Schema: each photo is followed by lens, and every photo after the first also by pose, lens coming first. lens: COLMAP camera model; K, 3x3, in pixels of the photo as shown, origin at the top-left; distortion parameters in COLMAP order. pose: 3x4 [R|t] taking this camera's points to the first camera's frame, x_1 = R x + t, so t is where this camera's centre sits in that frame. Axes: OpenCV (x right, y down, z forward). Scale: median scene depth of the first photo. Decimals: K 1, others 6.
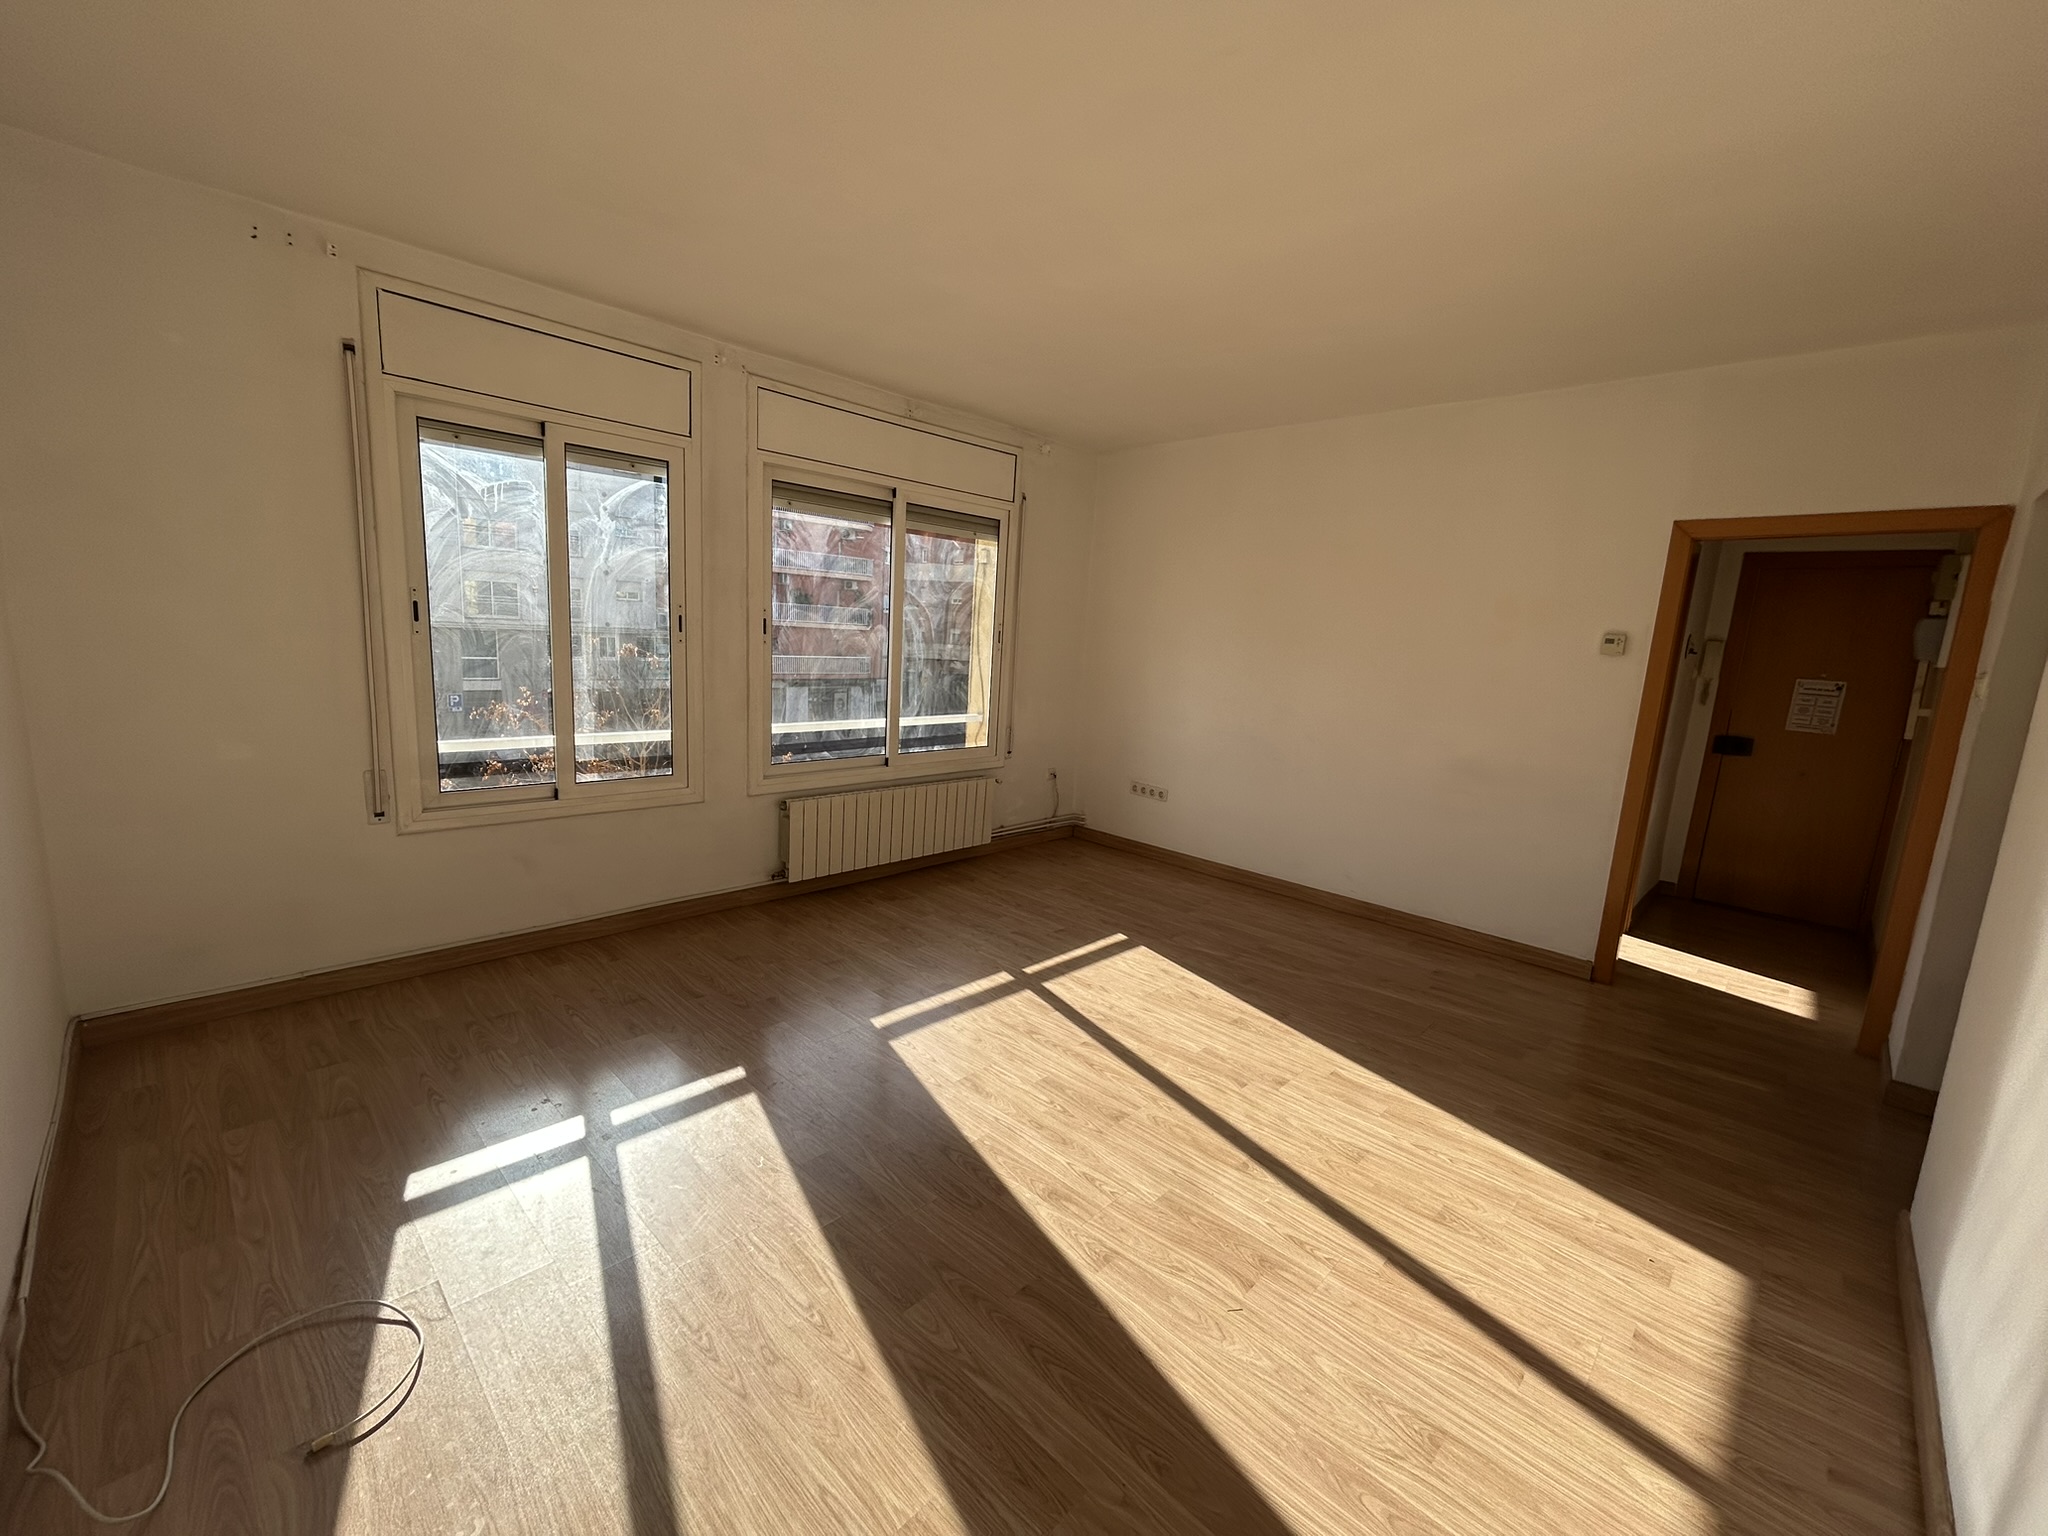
lens RADIAL K [[828.6, 0, 1022.5], [0, 828.6, 765.2], [0, 0, 1]] dist [-0.003013, -0.000317]
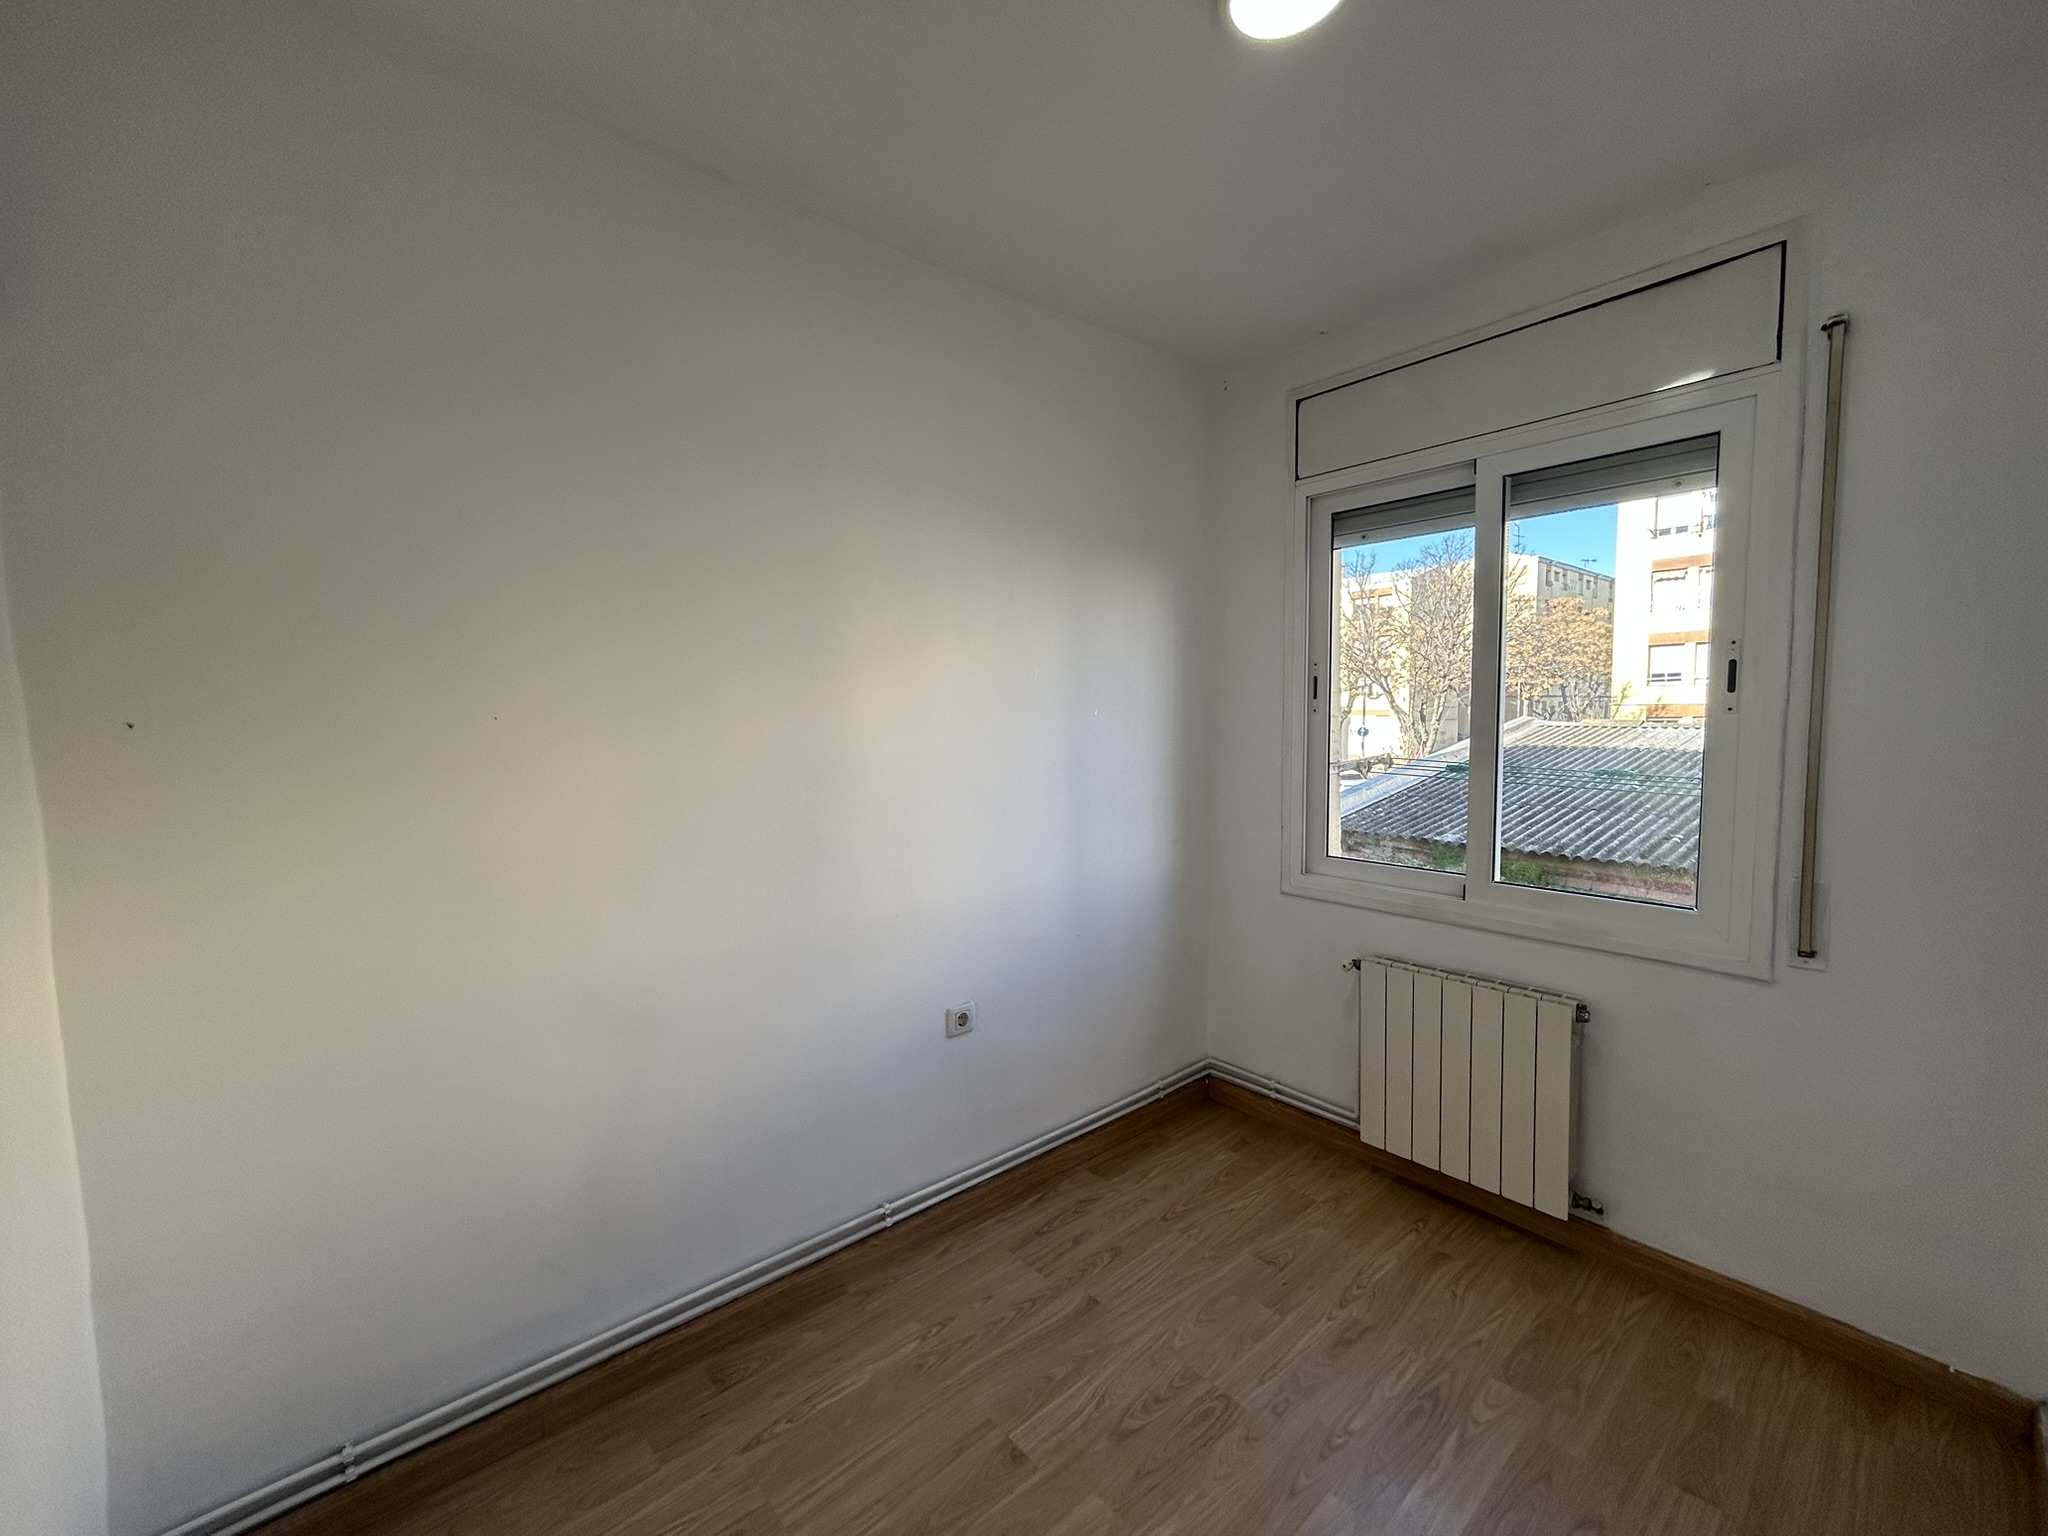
lens RADIAL K [[828.6, 0, 1021.2], [0, 828.6, 762.6], [0, 0, 1]] dist [-0.003013, -0.000317]
pose [[-0.100651, 0.039100, -0.994153, 0.517177], [-0.137124, 0.989146, 0.052786, -0.147678], [0.985427, 0.141635, -0.094197, 0.947231]]
